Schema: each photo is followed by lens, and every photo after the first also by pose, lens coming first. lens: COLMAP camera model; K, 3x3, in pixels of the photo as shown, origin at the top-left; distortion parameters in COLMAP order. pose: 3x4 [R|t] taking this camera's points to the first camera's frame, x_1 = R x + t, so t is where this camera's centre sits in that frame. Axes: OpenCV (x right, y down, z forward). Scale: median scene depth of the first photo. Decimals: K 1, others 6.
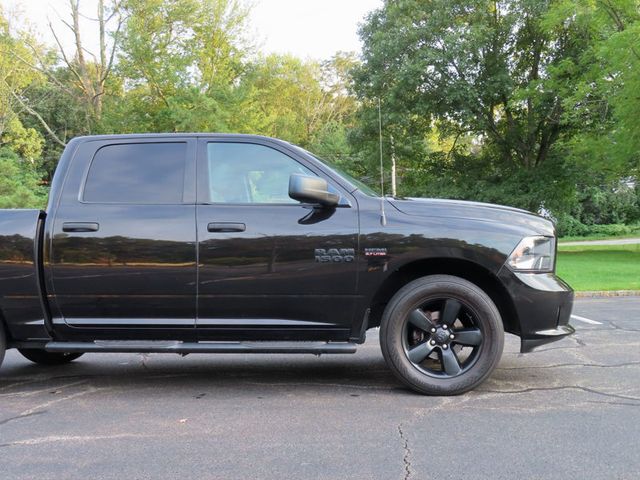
lens RADIAL K [[718.2, 0, 320.0], [0, 718.2, 240.0], [0, 0, 1]] dist [-0.006677, 0.019010]
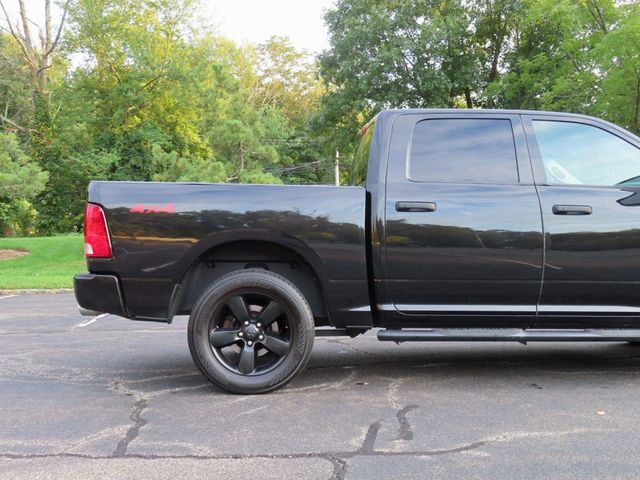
lens RADIAL K [[718.2, 0, 320.0], [0, 718.2, 240.0], [0, 0, 1]] dist [-0.006677, 0.019010]
pose [[0.992597, 0.016554, 0.120324, -0.510049], [-0.018803, 0.999669, 0.017581, 0.010082], [-0.119993, -0.019713, 0.992579, 0.082133]]
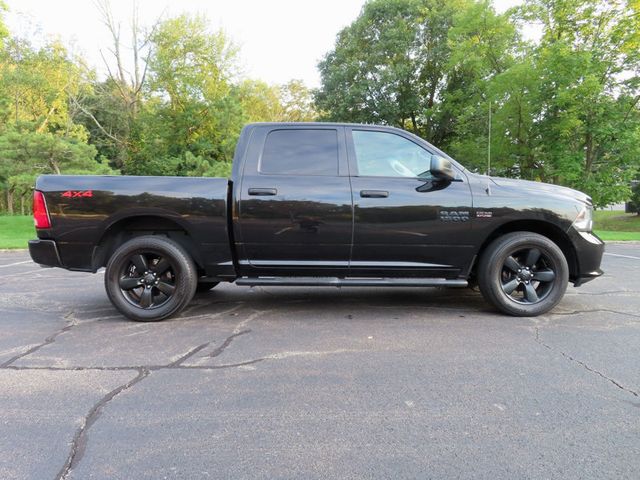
lens RADIAL K [[469.2, 0, 320.0], [0, 469.2, 240.0], [0, 0, 1]] dist [-0.017699, 0.004830]
pose [[0.994650, 0.011053, 0.102714, -0.283700], [-0.018428, 0.997297, 0.071127, 0.006286], [-0.101650, -0.072640, 0.992165, 0.114021]]
